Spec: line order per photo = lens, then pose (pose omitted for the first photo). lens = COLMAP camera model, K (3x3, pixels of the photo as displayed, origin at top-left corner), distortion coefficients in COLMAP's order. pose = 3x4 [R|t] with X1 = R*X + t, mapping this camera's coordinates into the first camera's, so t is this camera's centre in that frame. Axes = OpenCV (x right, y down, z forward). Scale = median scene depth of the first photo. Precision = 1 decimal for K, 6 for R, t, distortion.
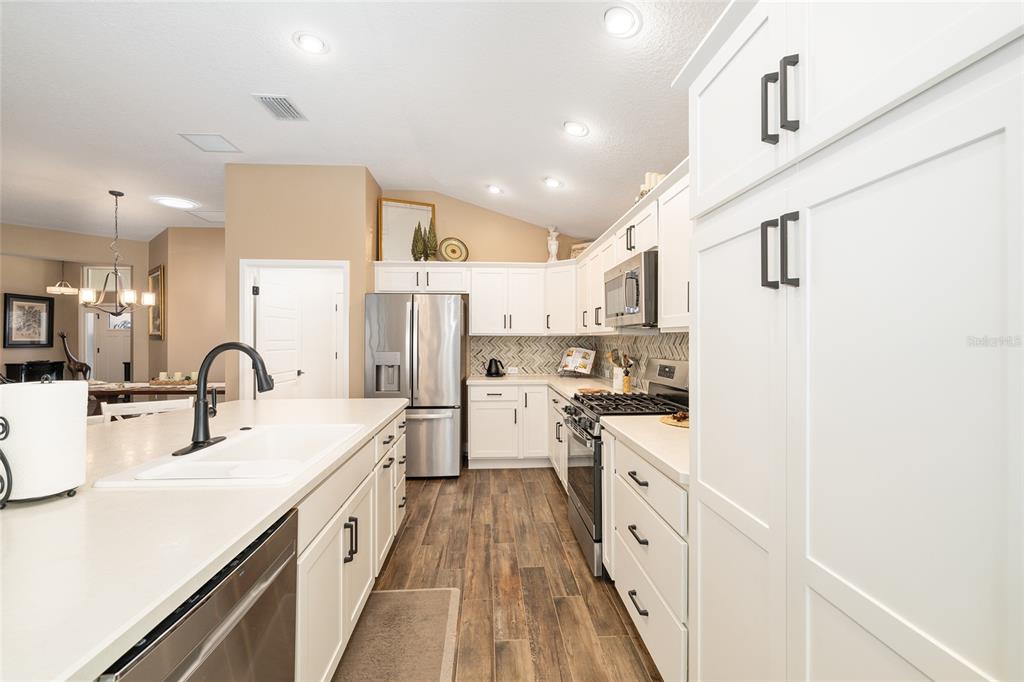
lens RADIAL K [[417.0, 0, 513.2], [0, 417.0, 337.2], [0, 0, 1]] dist [0.000382, -0.000699]
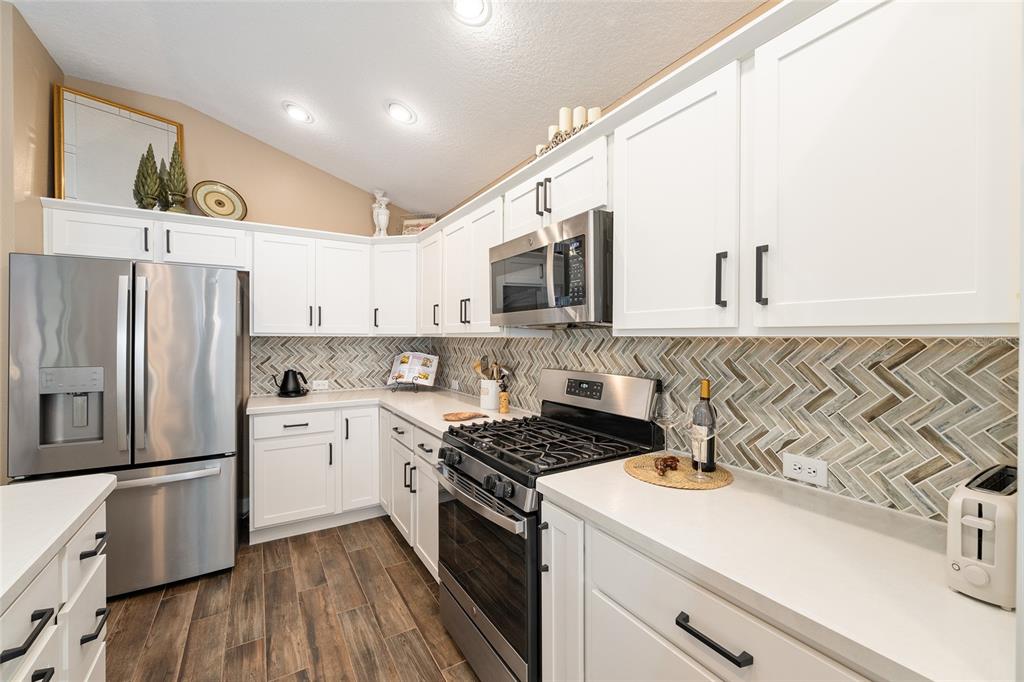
lens RADIAL K [[417.0, 0, 512.0], [0, 417.0, 337.6], [0, 0, 1]] dist [0.000382, -0.000699]
pose [[0.884317, 0.000091, 0.466887, -0.052226], [-0.002397, 0.999988, 0.004346, -0.006004], [-0.466881, -0.004963, 0.884306, 0.260961]]
